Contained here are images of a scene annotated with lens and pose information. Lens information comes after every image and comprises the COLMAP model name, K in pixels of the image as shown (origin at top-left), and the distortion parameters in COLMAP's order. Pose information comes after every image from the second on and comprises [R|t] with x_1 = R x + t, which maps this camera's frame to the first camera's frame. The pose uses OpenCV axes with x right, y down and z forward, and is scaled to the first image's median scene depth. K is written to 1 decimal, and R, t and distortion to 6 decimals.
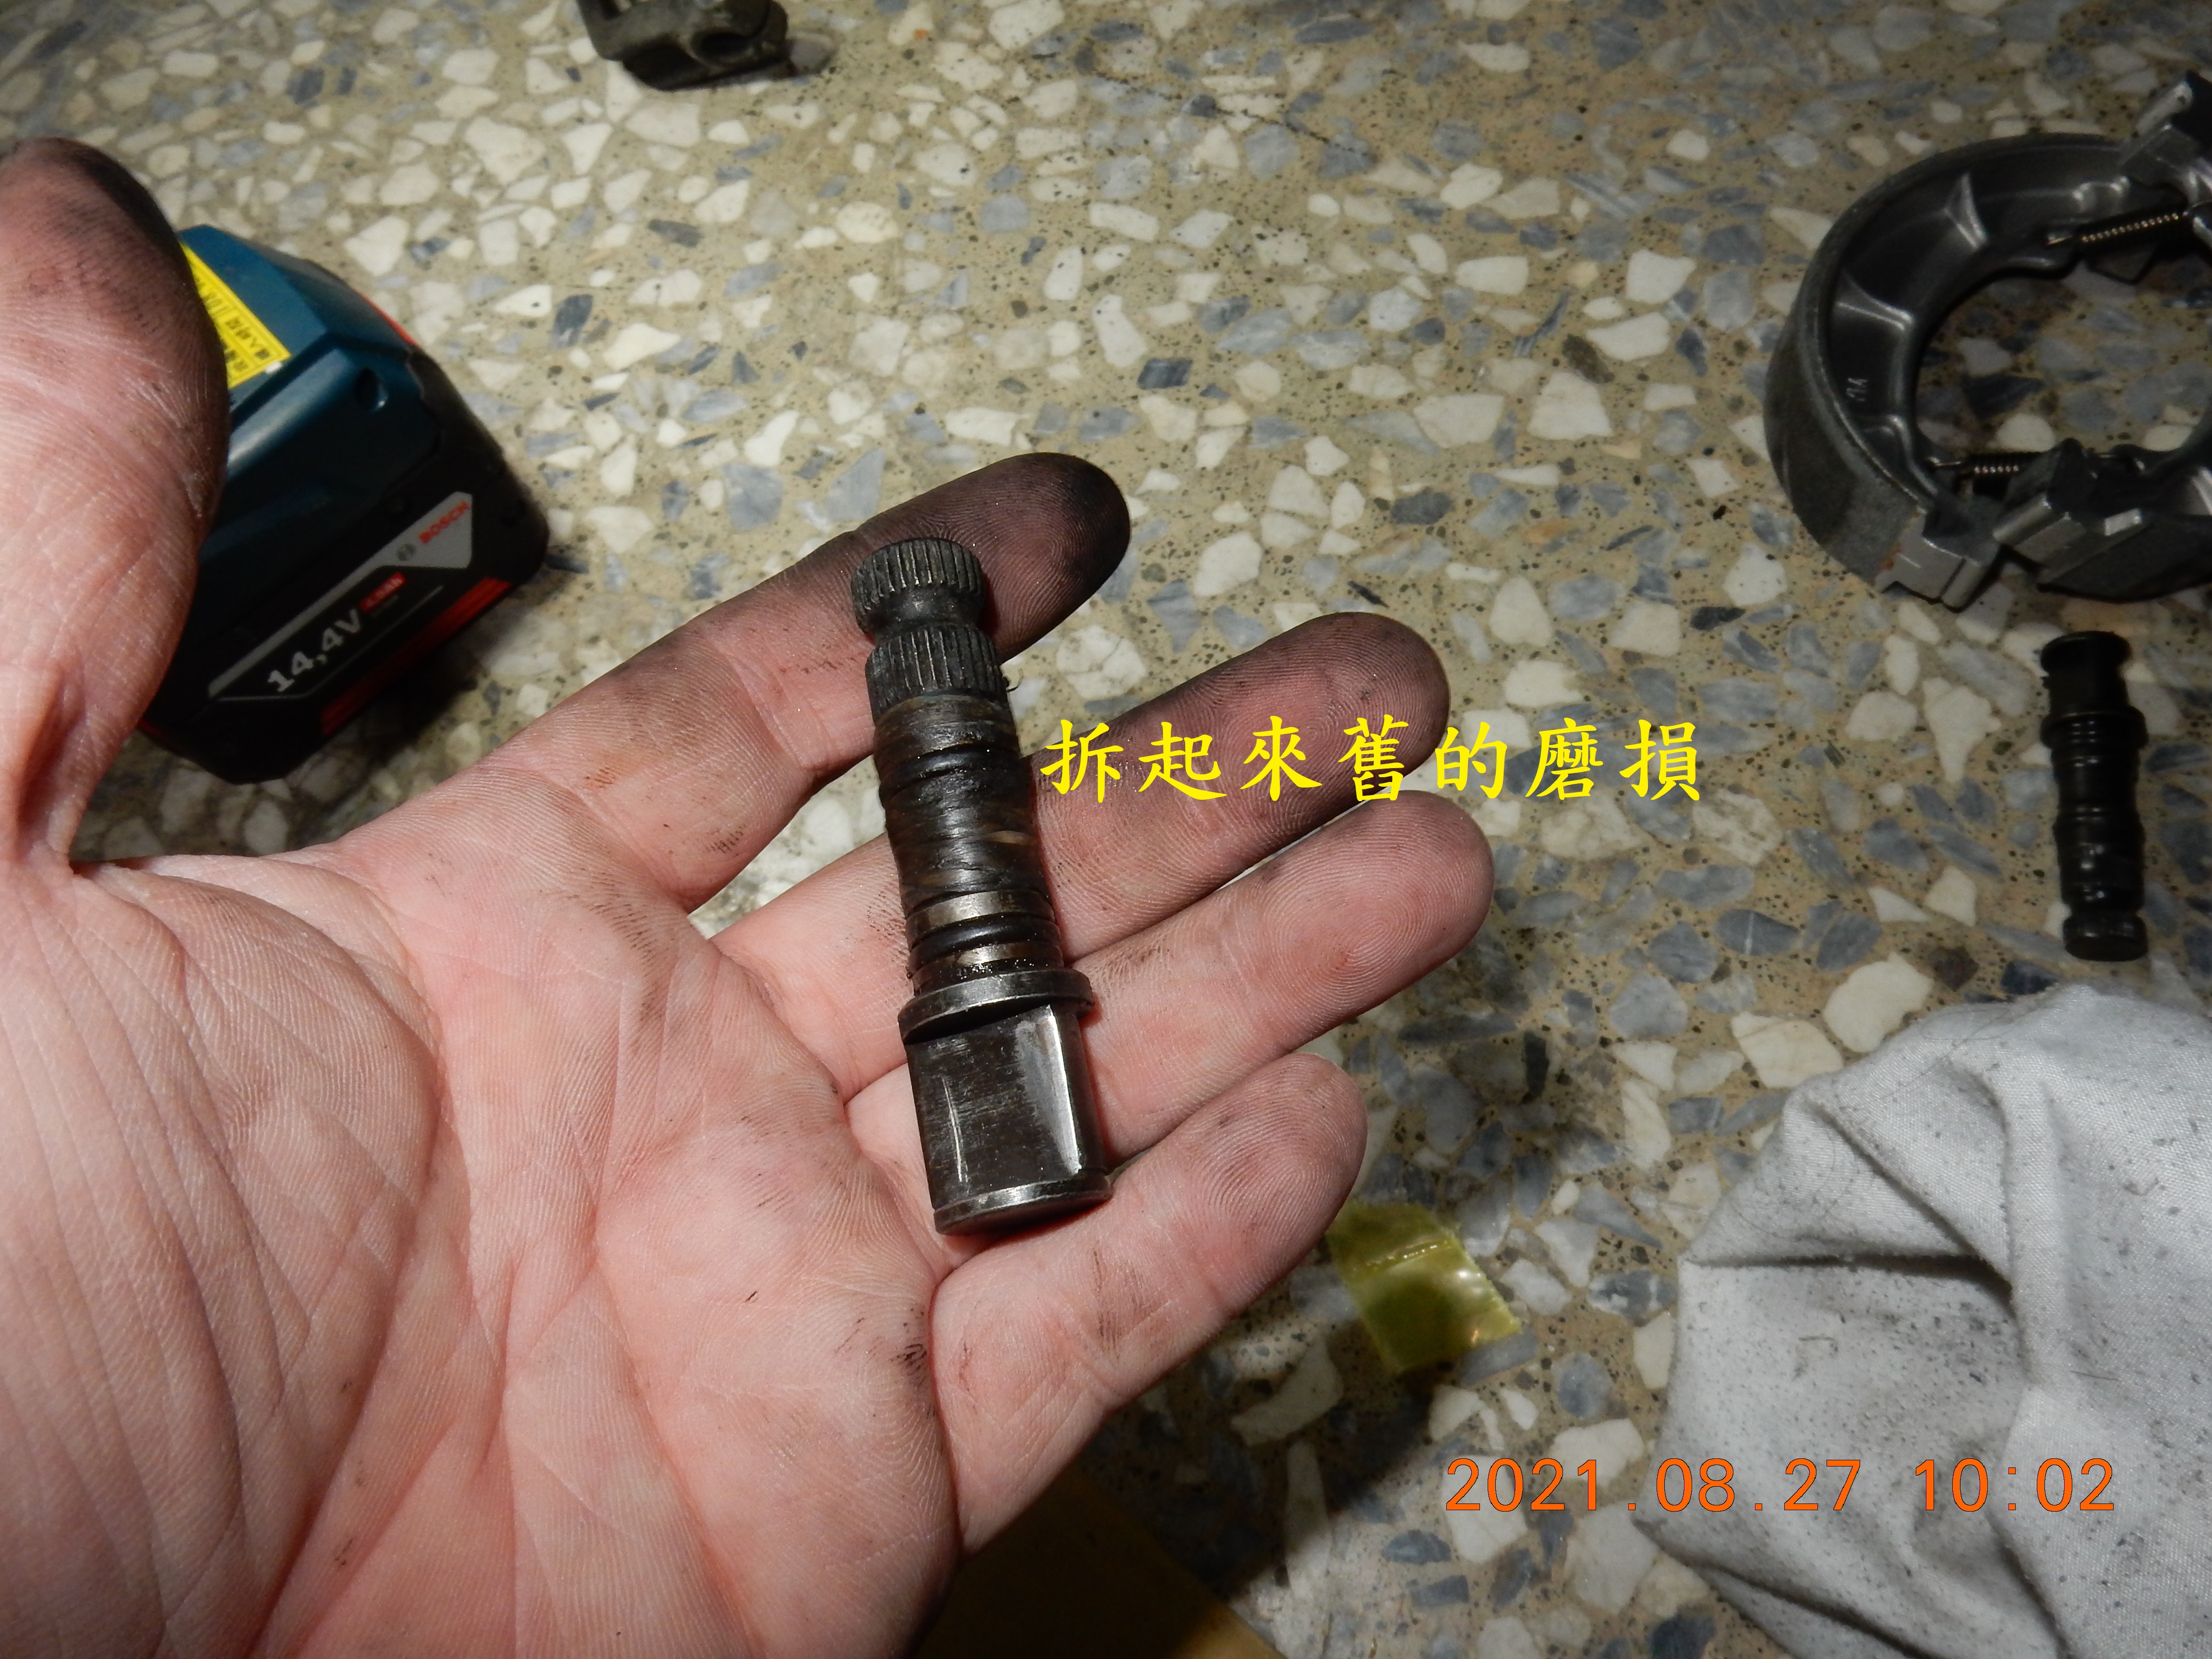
lens RADIAL K [[1622.3, 0, 1111.3], [0, 1622.3, 847.8], [0, 0, 1]] dist [0.005929, 0.005834]
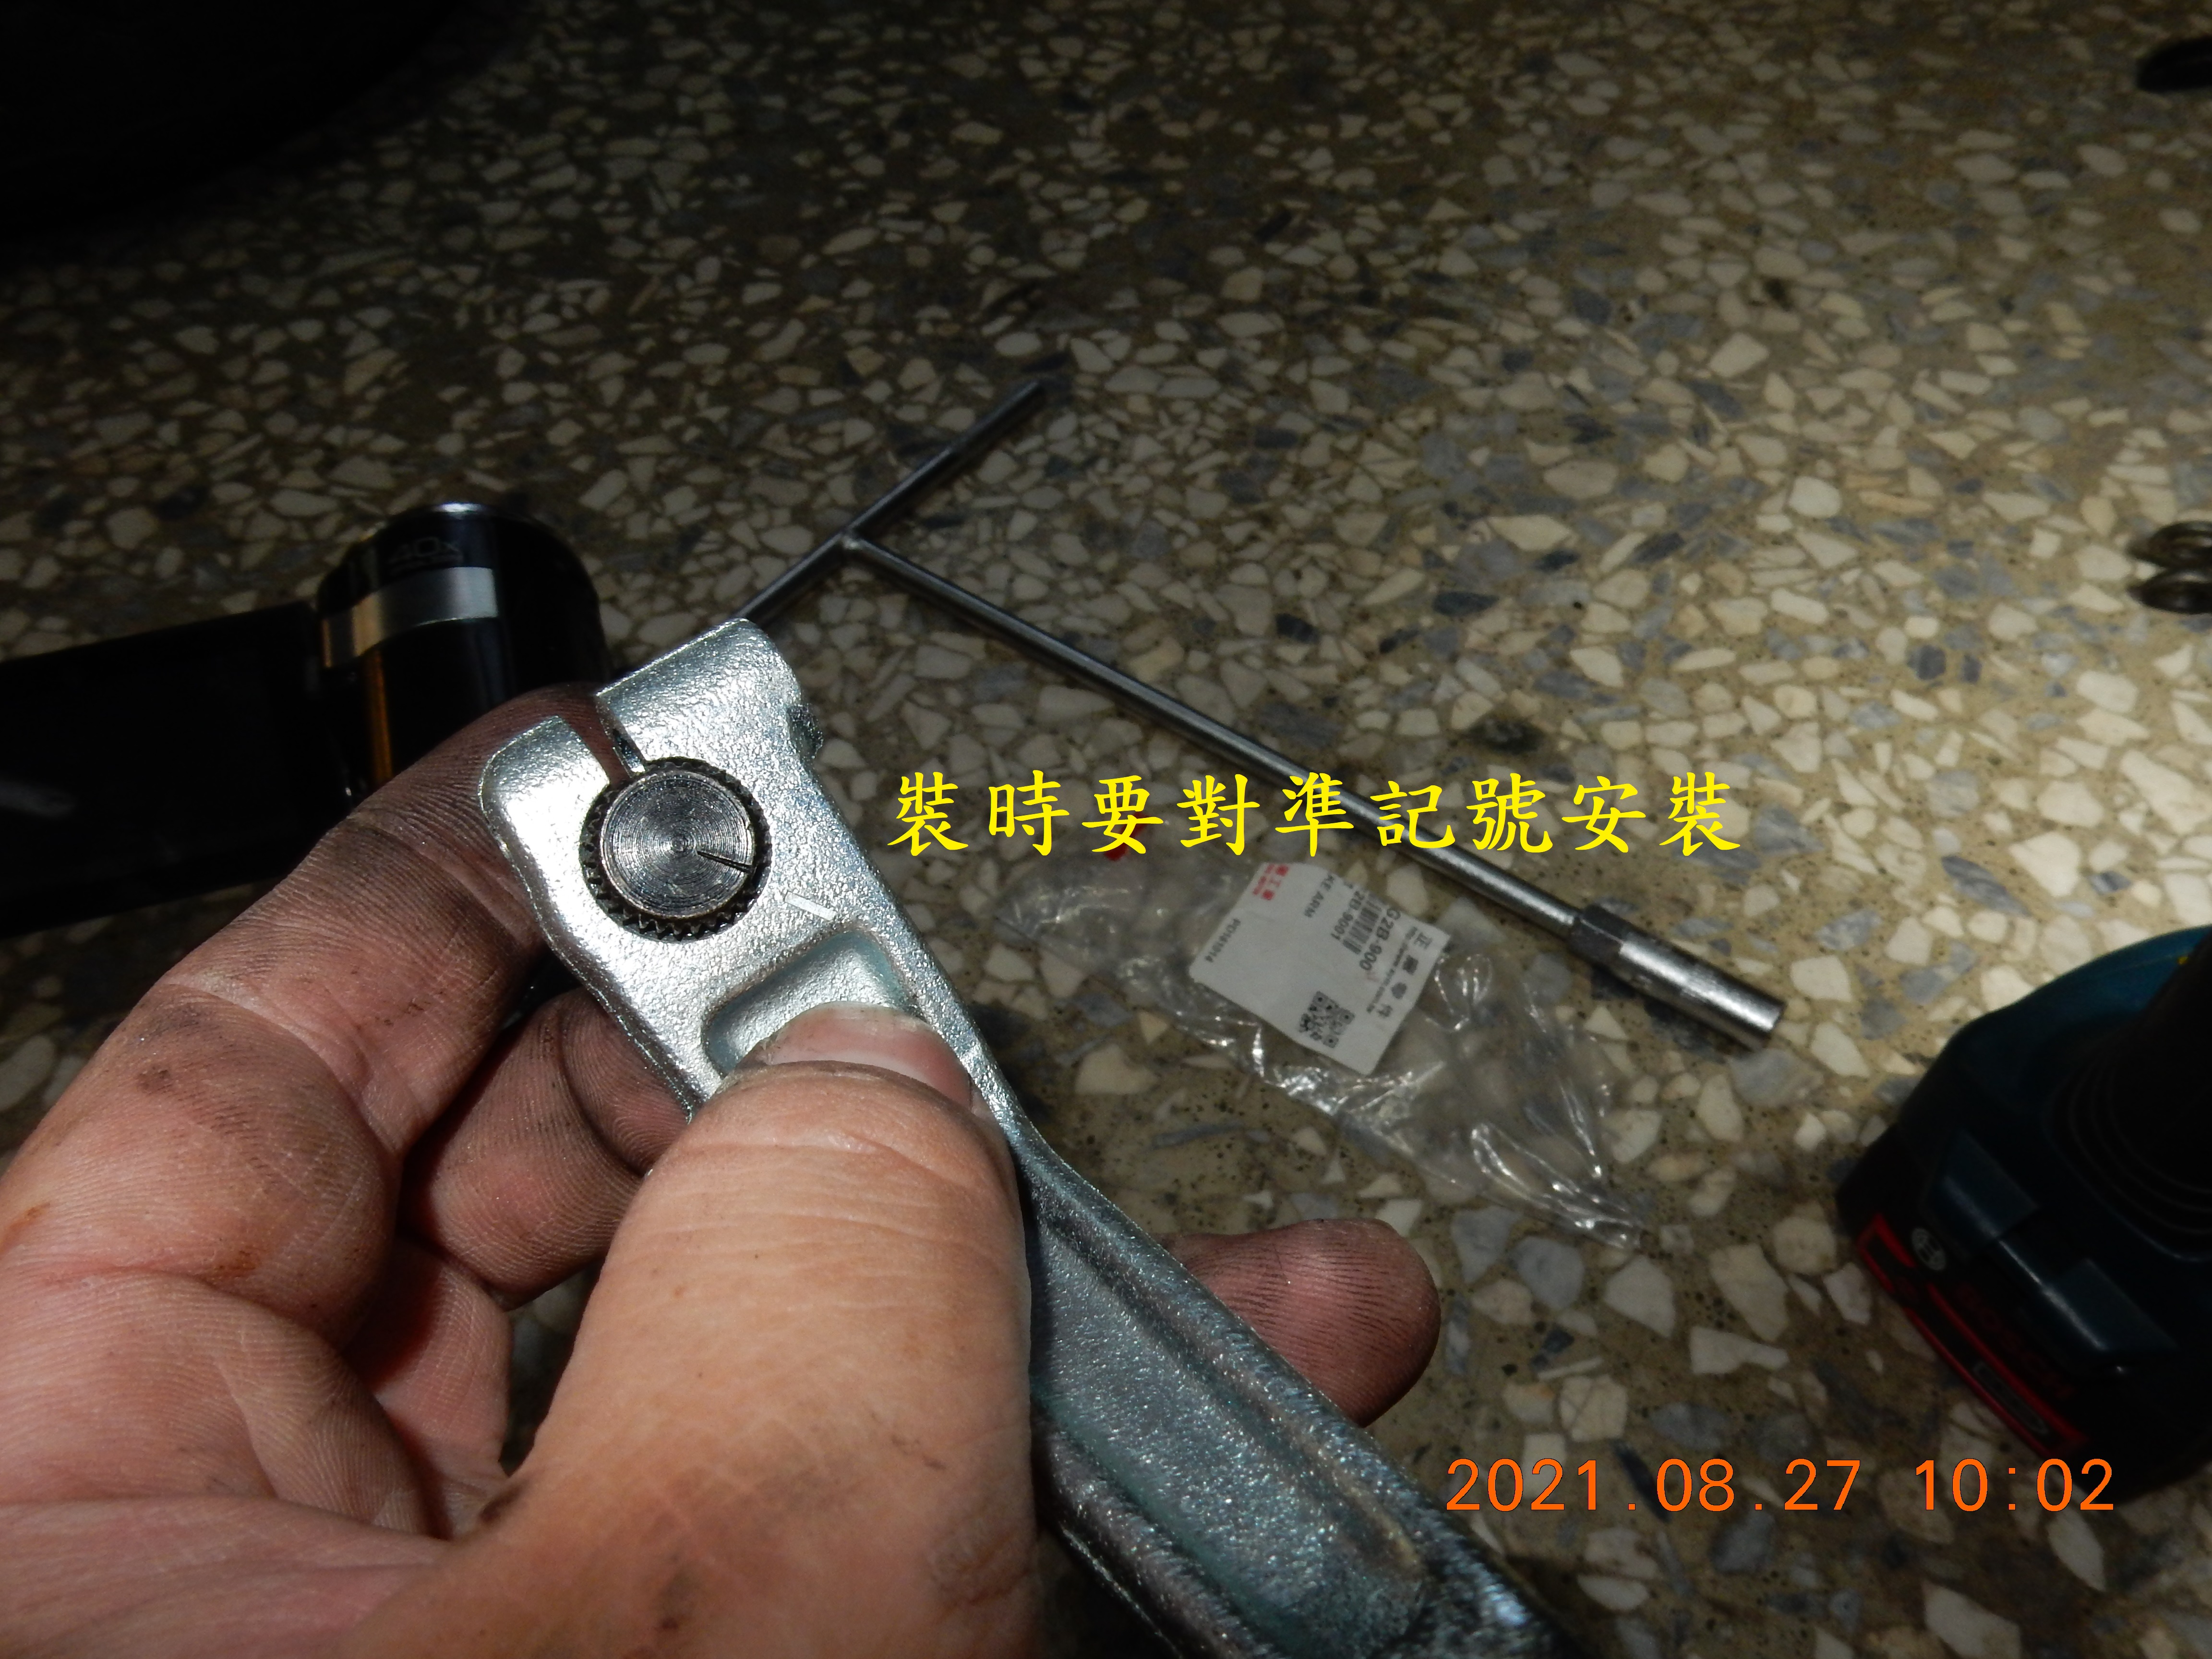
lens RADIAL K [[1644.2, 0, 1098.0], [0, 1644.2, 830.7], [0, 0, 1]] dist [-0.001026, 0.006546]
pose [[0.931874, 0.299667, -0.204474, -0.811609], [-0.333882, 0.928882, -0.160316, -0.043312], [0.141891, 0.217664, 0.965655, -0.029750]]
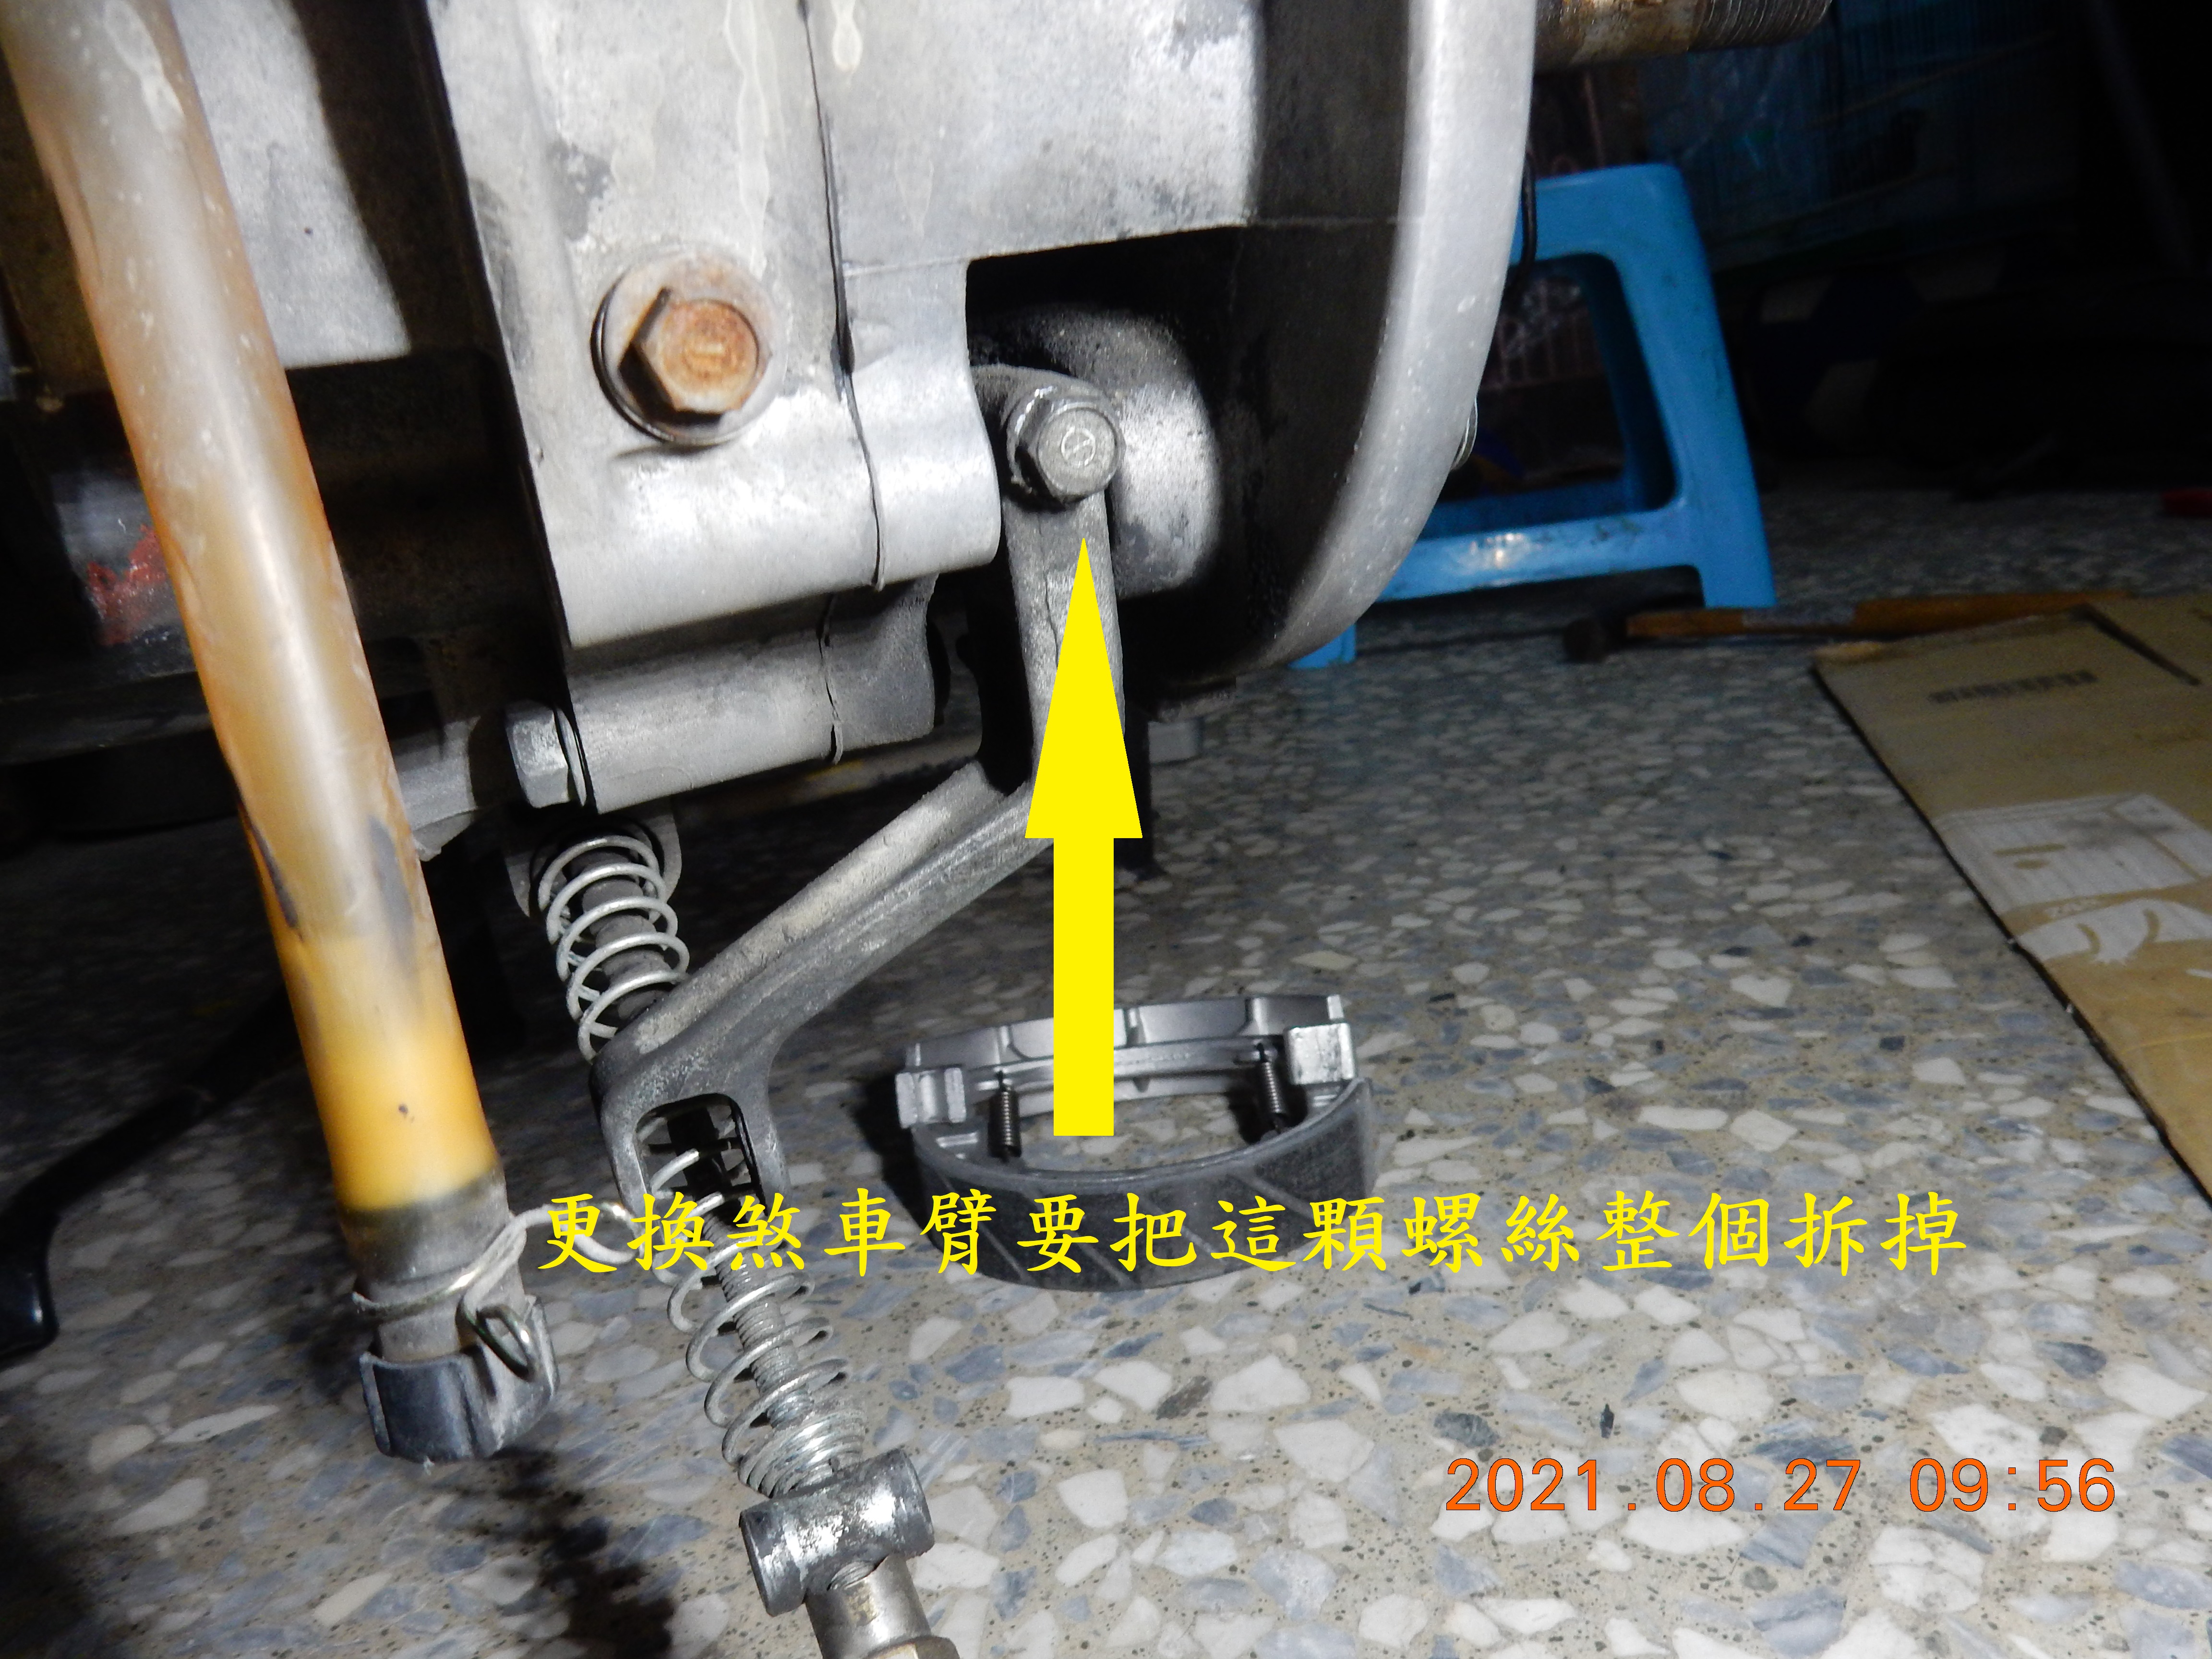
lens RADIAL K [[1644.2, 0, 1098.0], [0, 1644.2, 830.7], [0, 0, 1]] dist [-0.001026, 0.006546]
pose [[-0.377687, -0.105985, 0.919848, -0.449478], [0.893649, 0.218315, 0.392084, -0.707823], [-0.242371, 0.970106, 0.012259, 0.646814]]
